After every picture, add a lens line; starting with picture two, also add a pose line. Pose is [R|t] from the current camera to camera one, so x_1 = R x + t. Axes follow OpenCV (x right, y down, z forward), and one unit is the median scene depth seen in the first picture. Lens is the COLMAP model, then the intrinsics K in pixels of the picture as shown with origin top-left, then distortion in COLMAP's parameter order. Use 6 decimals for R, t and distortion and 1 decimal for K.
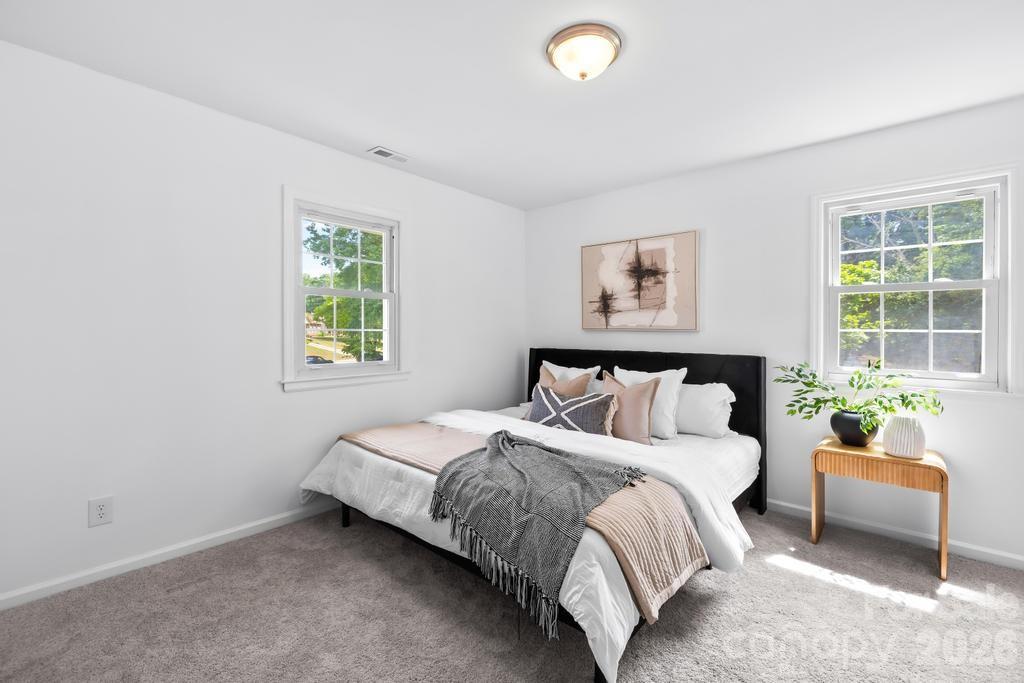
lens RADIAL K [[438.1, 0, 486.3], [0, 438.1, 323.6], [0, 0, 1]] dist [0.000367, -0.000036]
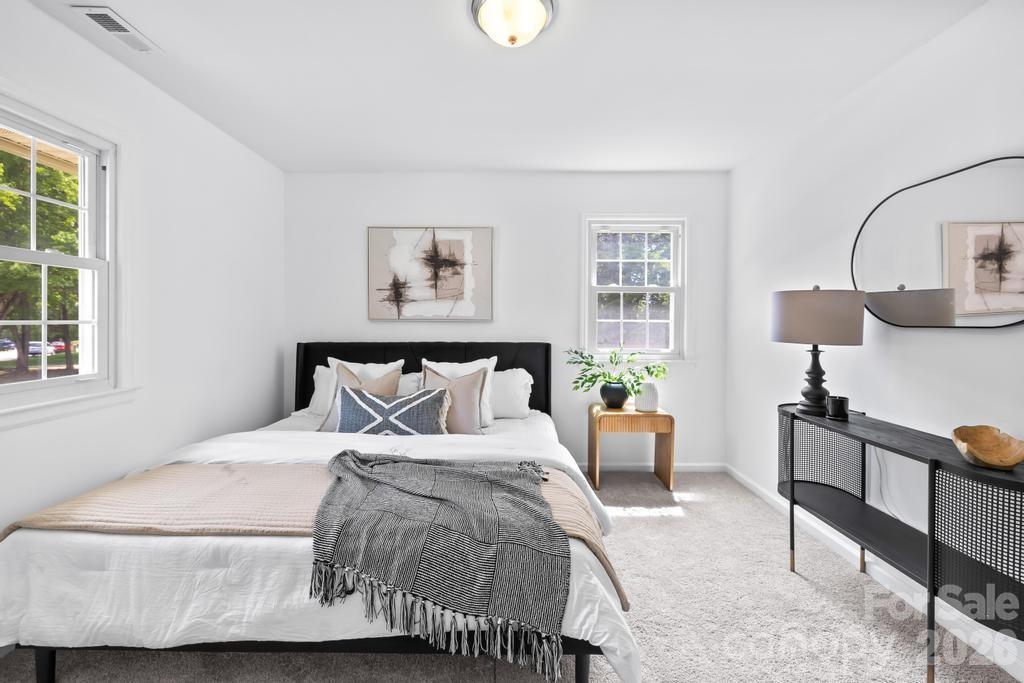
lens RADIAL K [[438.1, 0, 500.0], [0, 438.1, 315.8], [0, 0, 1]] dist [0.000367, -0.000036]
pose [[0.738925, 0.003552, 0.673778, -0.289274], [-0.008568, 0.999955, 0.004124, -0.001035], [-0.673733, -0.008820, 0.738922, 0.247645]]
